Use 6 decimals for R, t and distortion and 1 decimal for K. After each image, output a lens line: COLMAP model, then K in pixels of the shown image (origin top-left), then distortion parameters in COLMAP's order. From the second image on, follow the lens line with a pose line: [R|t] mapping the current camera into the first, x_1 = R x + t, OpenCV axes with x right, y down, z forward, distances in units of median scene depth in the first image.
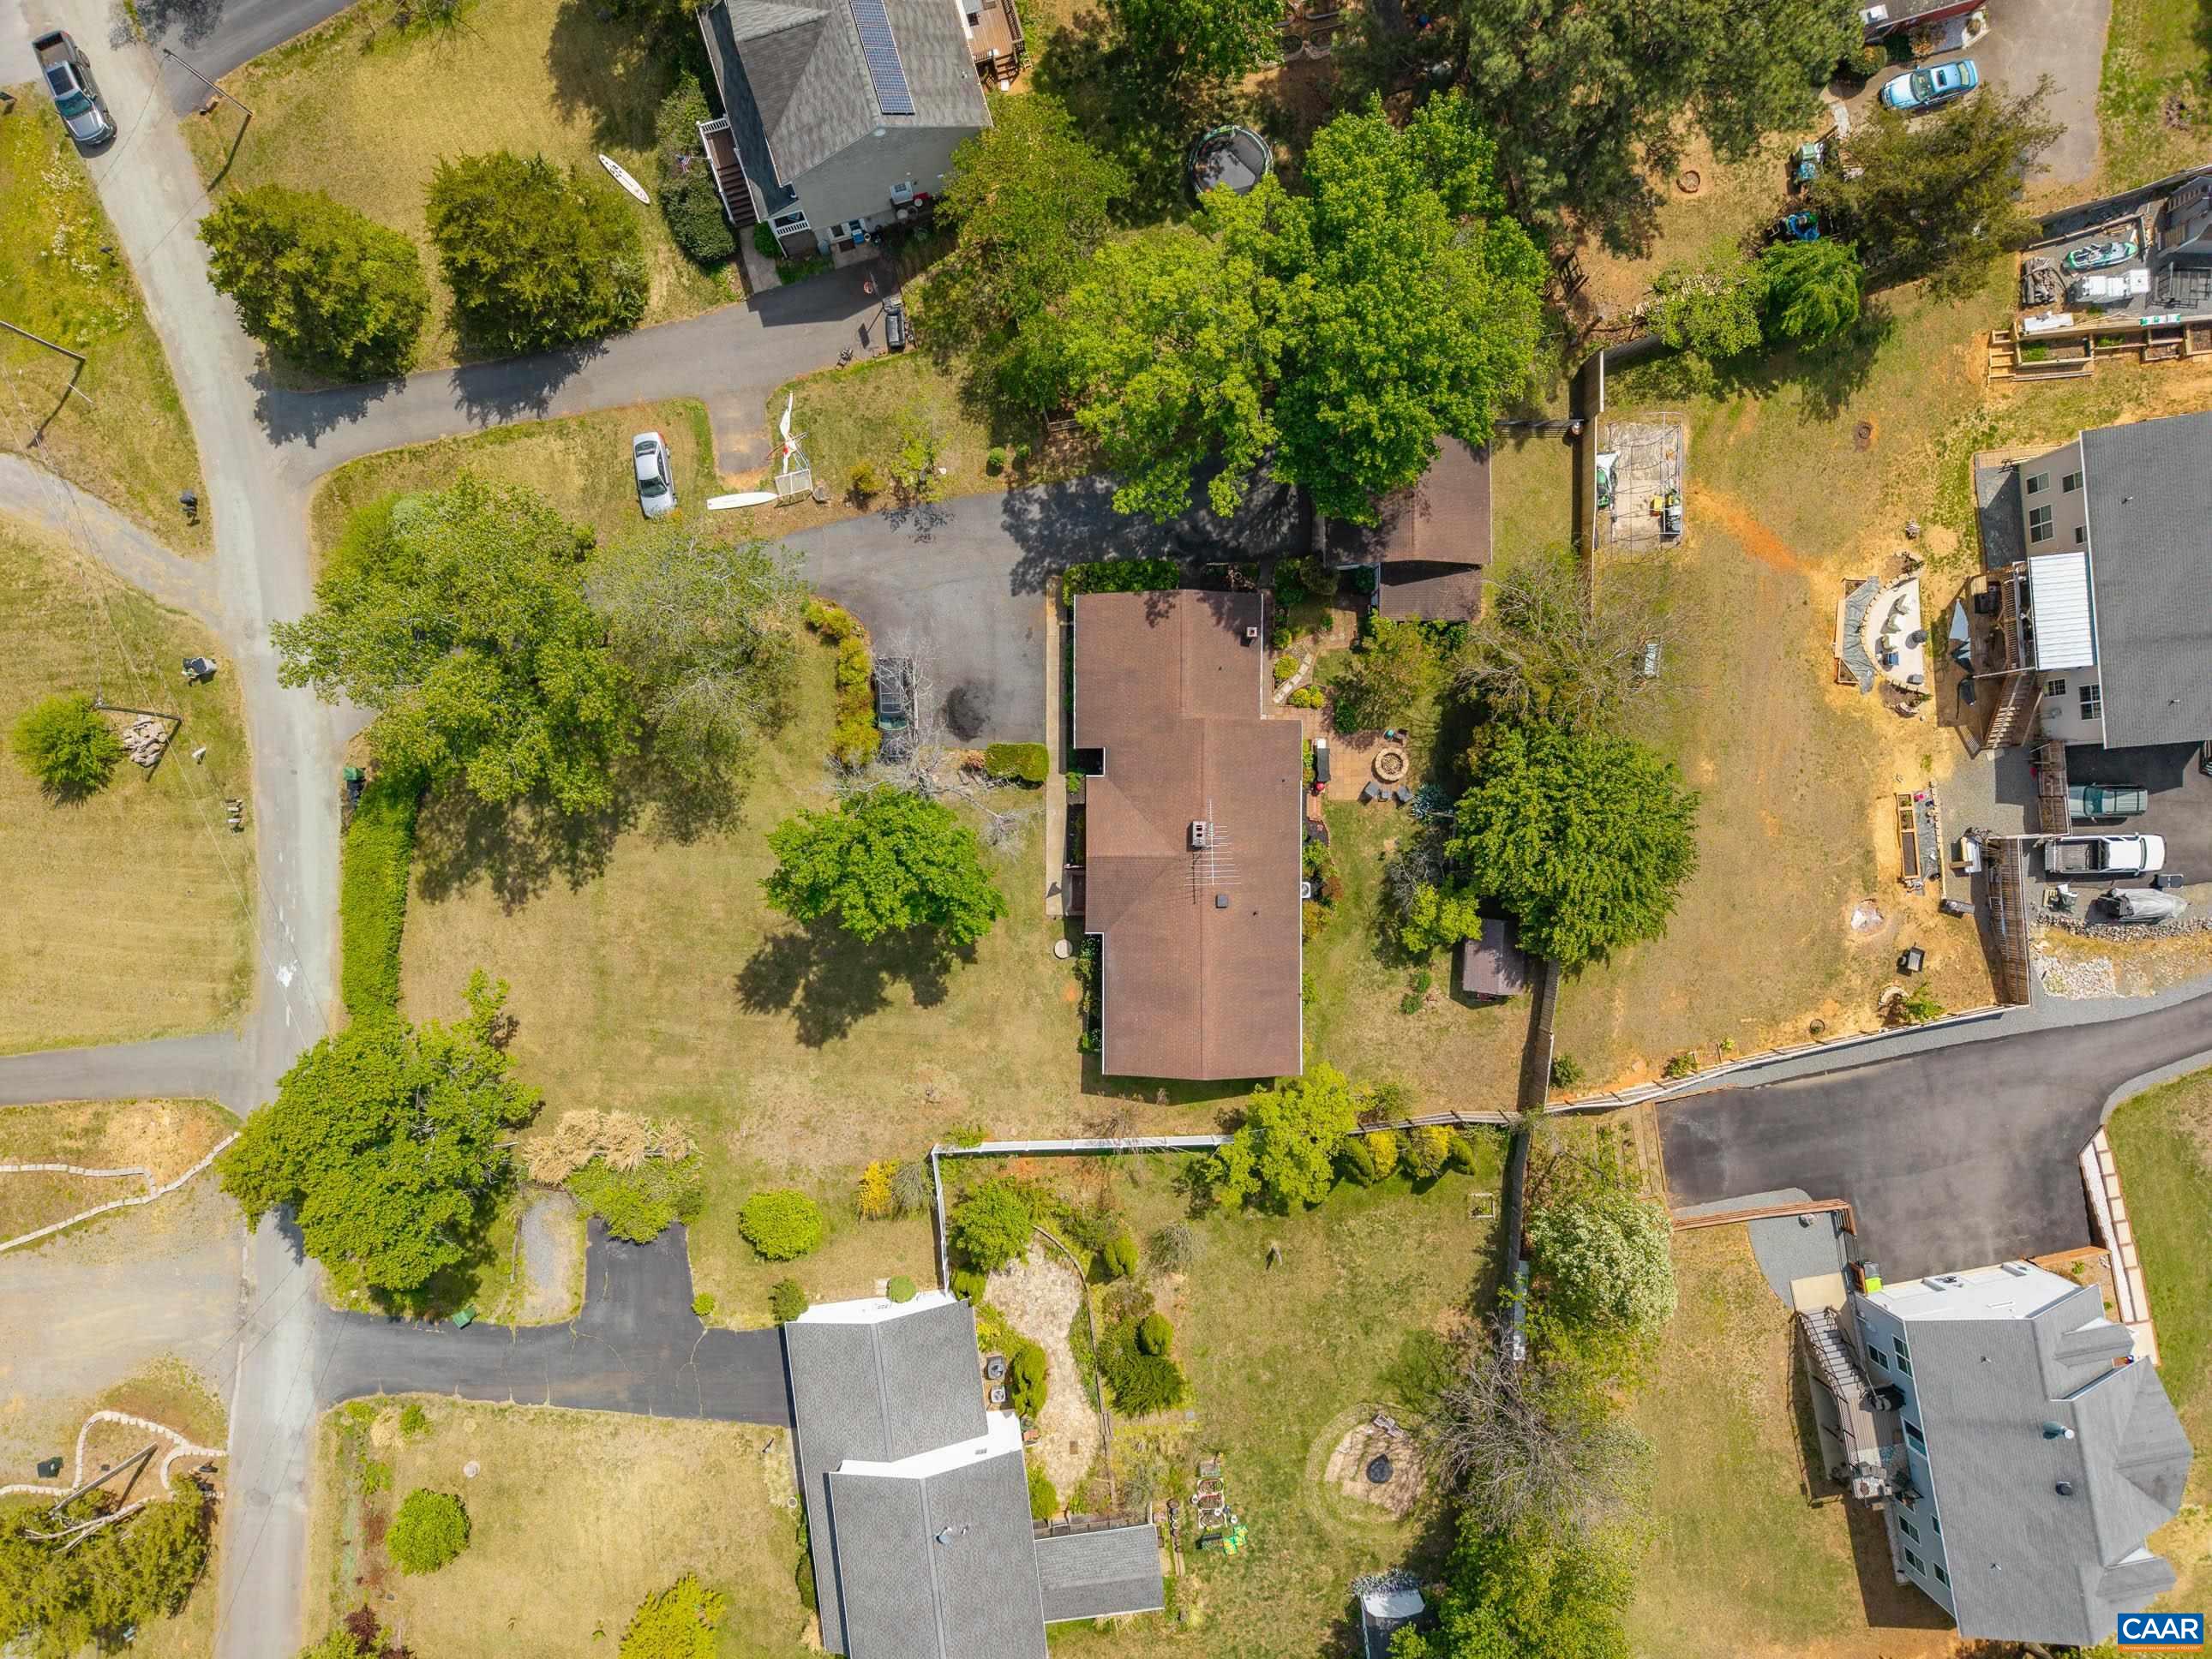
lens RADIAL K [[1482.0, 0, 1094.5], [0, 1482.0, 830.3], [0, 0, 1]] dist [0.021291, -0.020452]
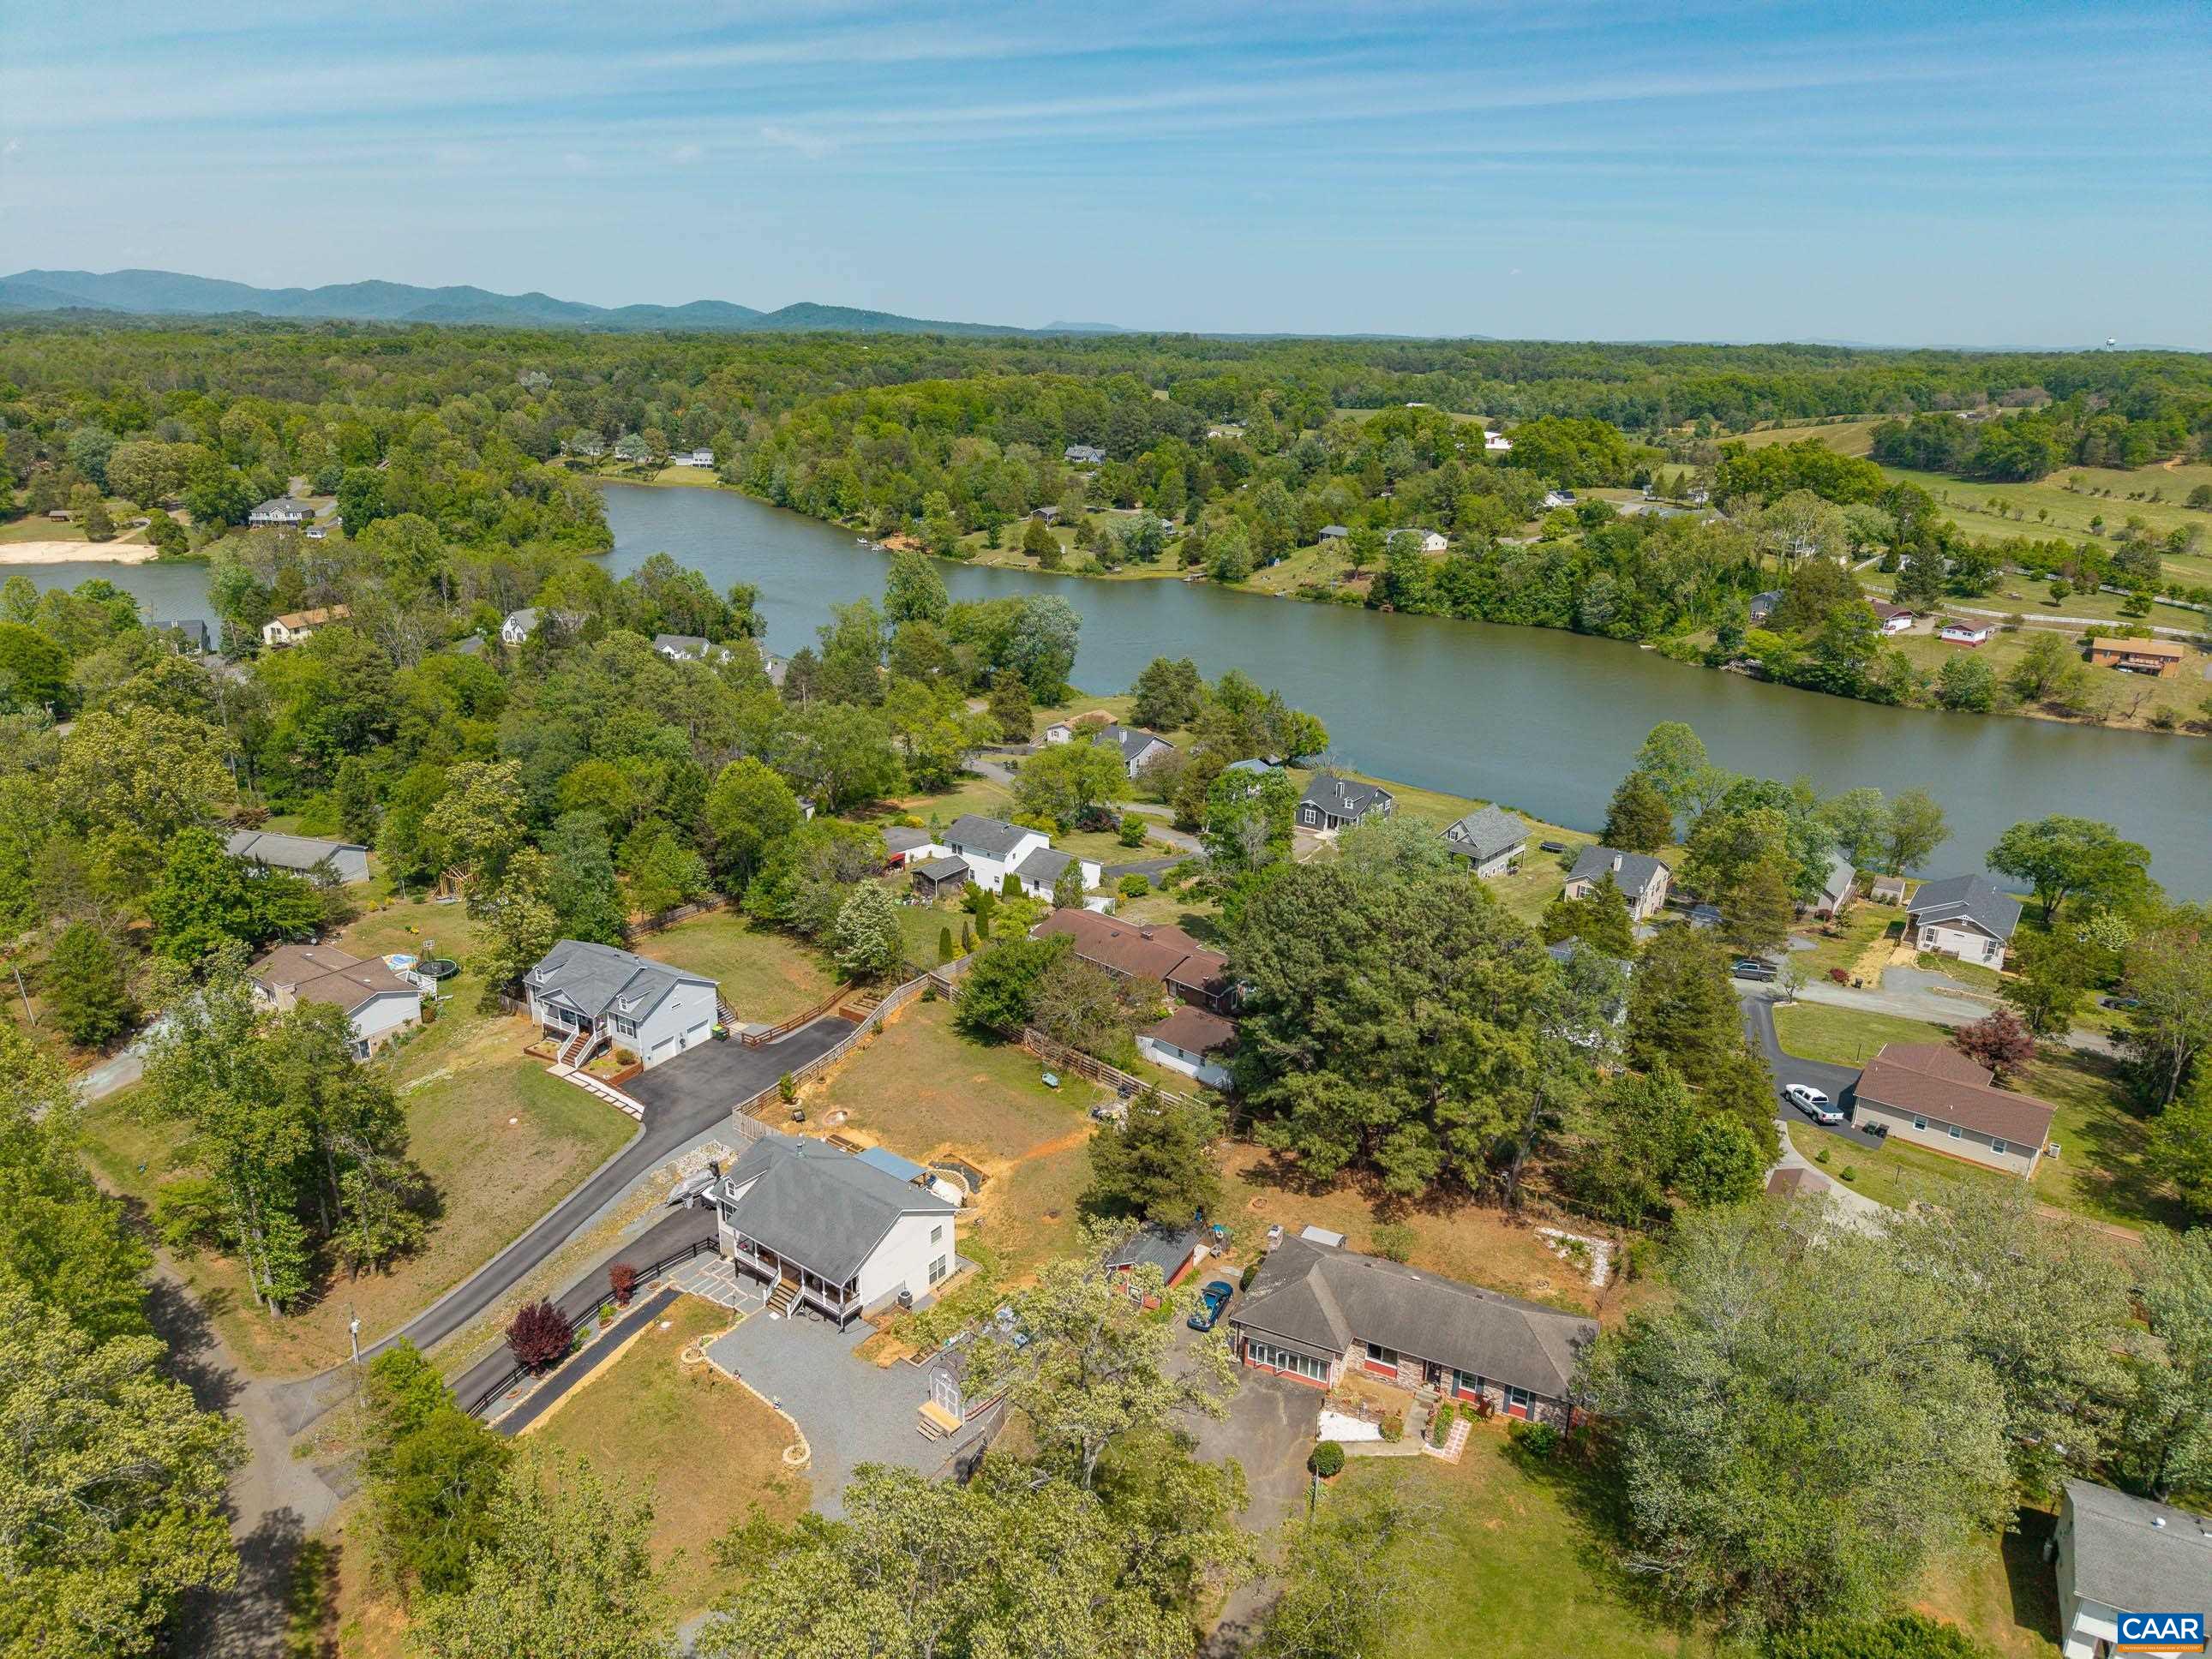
lens RADIAL K [[1482.0, 0, 1101.4], [0, 1482.0, 842.5], [0, 0, 1]] dist [0.021291, -0.020452]
pose [[-0.672255, 0.212843, -0.709063, 1.427521], [-0.739692, -0.232535, 0.631493, -1.127236], [-0.030473, 0.949013, 0.313761, 0.189578]]
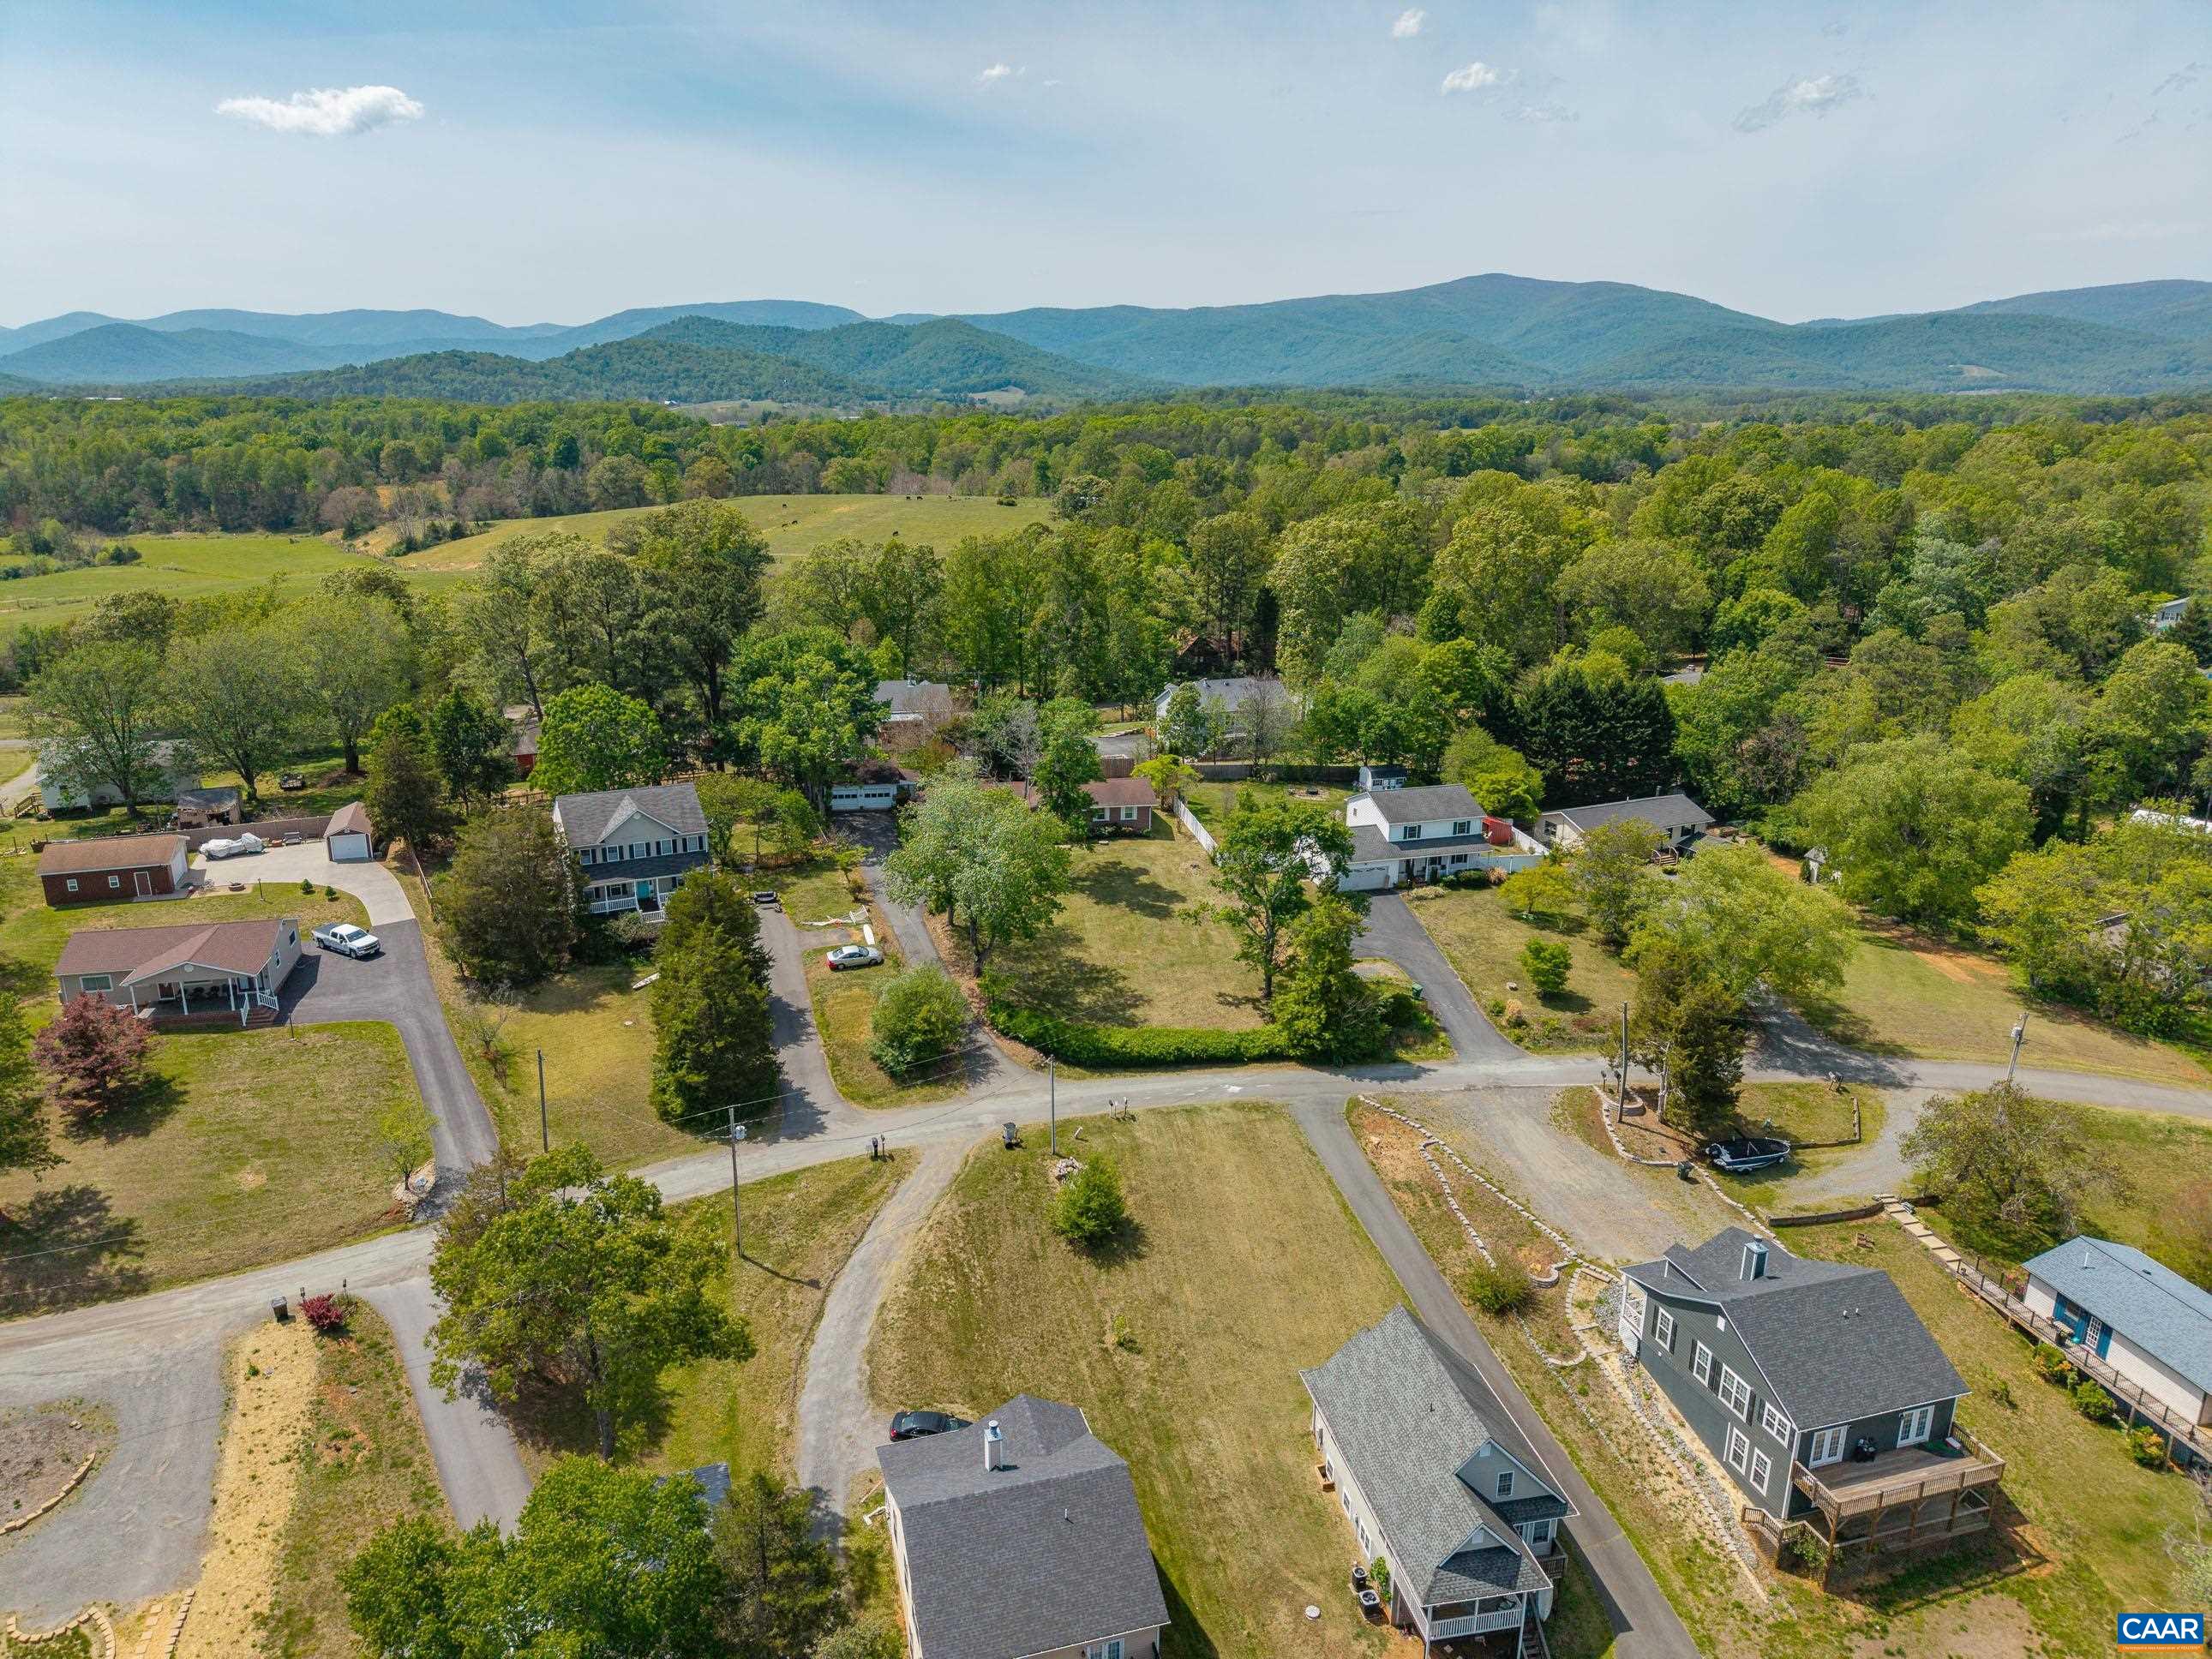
lens RADIAL K [[1482.0, 0, 1107.7], [0, 1482.0, 825.2], [0, 0, 1]] dist [0.021291, -0.020452]
pose [[-0.181998, -0.297565, 0.937194, -1.721247], [0.983270, -0.047715, 0.175796, -0.237539], [-0.007592, 0.953509, 0.301270, 0.389443]]
